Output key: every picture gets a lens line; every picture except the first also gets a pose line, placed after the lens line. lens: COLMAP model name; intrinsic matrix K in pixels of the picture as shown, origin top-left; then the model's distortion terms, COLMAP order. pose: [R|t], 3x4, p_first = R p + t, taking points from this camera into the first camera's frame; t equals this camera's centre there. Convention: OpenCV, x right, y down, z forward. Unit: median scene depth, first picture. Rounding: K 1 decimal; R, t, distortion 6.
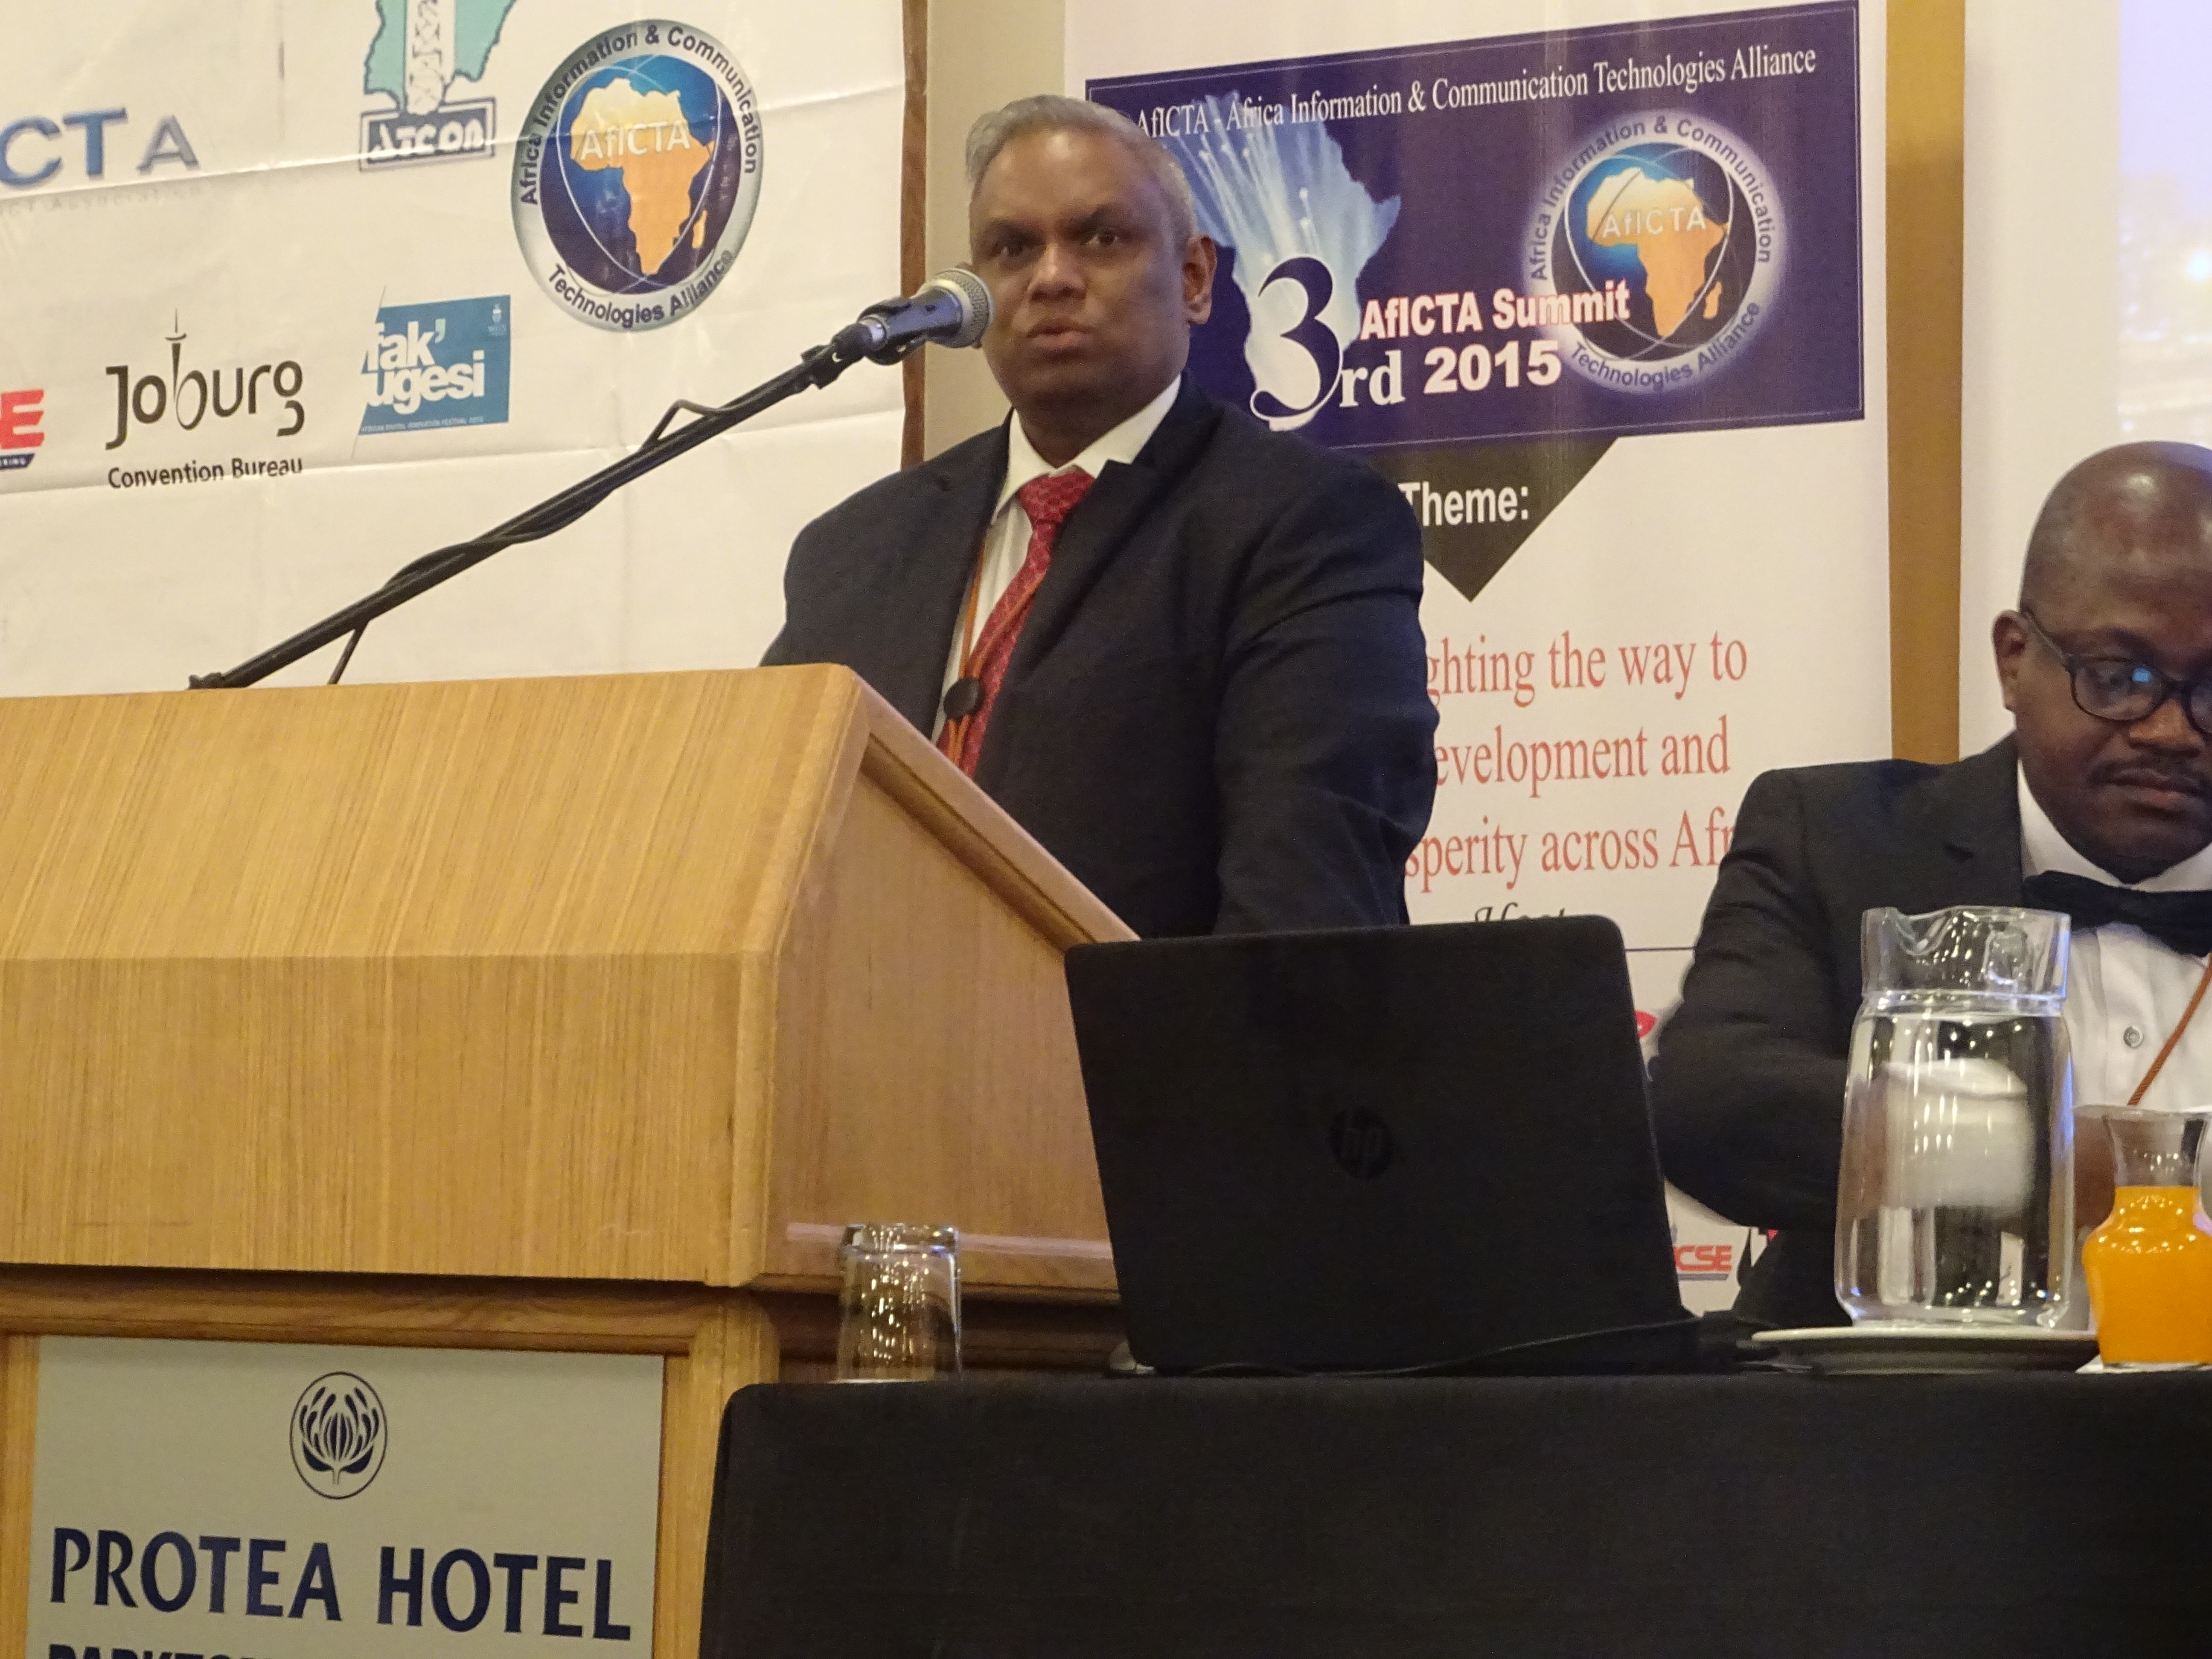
lens RADIAL K [[2330.6, 0, 1106.0], [0, 2330.6, 829.5], [0, 0, 1]] dist [-0.004049, 0.001430]
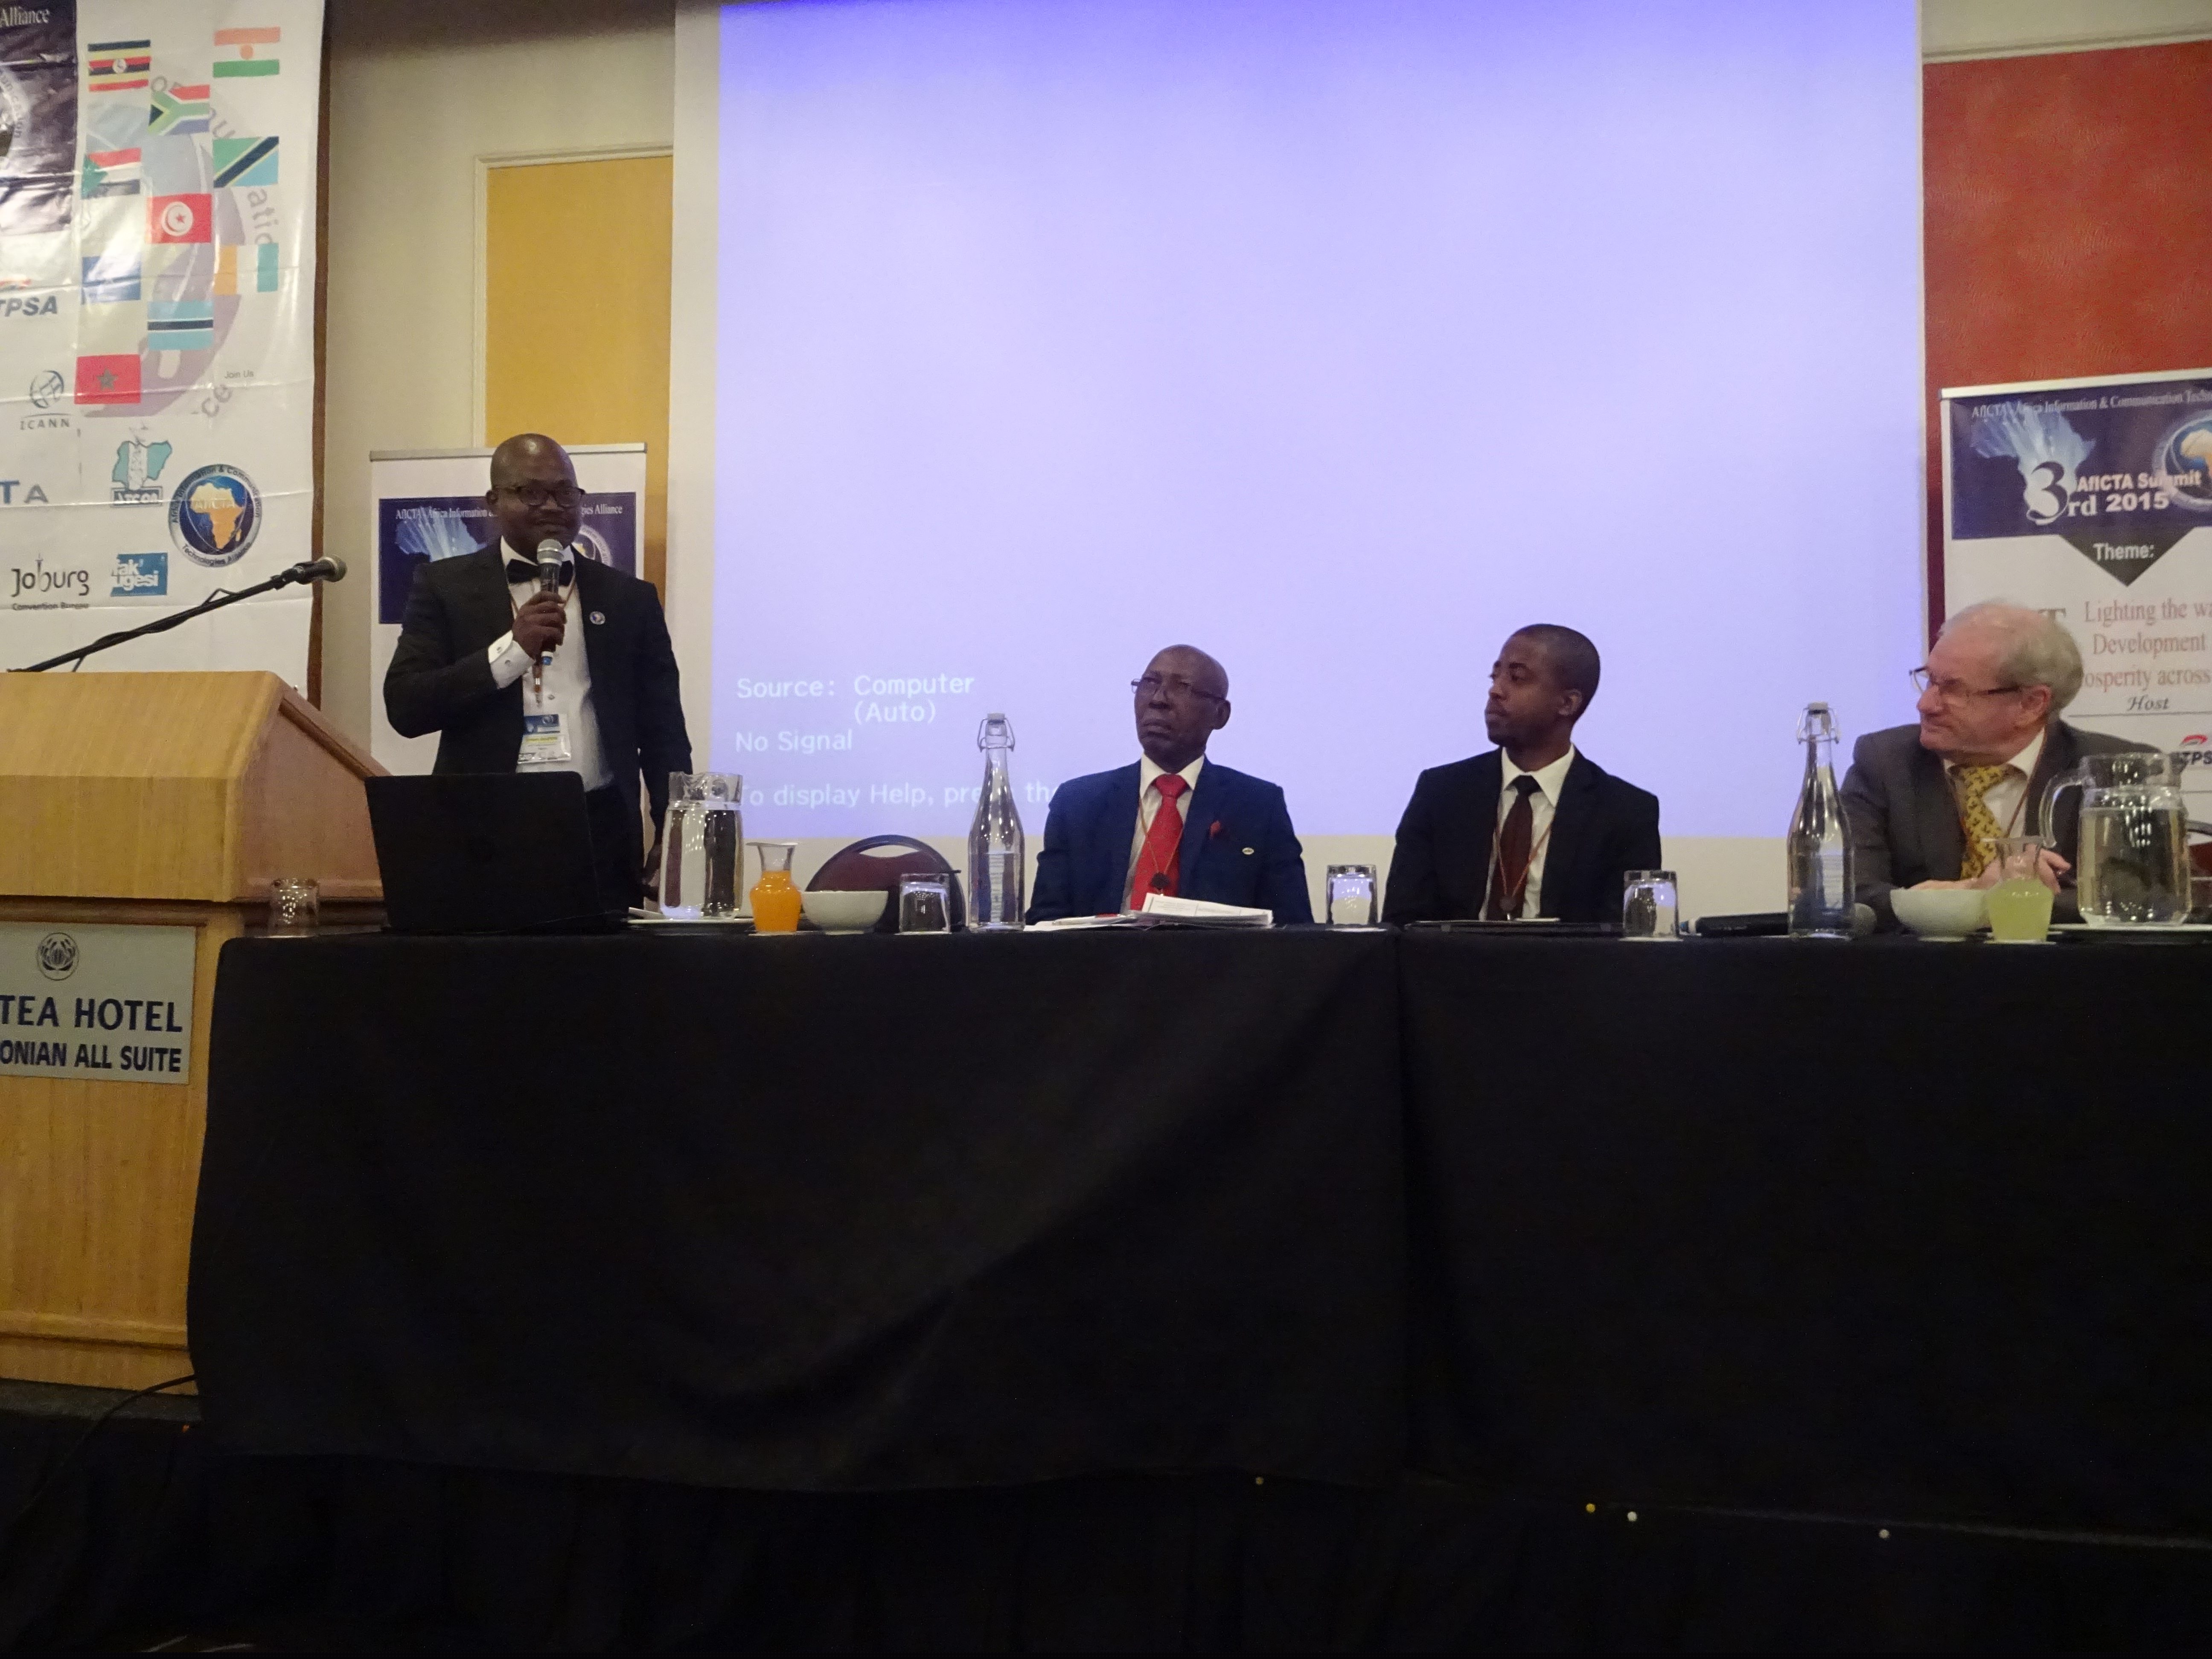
lens RADIAL K [[1548.4, 0, 1106.0], [0, 1548.4, 829.5], [0, 0, 1]] dist [-0.002746, -0.001131]
pose [[0.890989, 0.002746, 0.454017, -0.080560], [-0.029098, 0.998271, 0.051067, -0.009764], [-0.453092, -0.058711, 0.889528, -1.320071]]
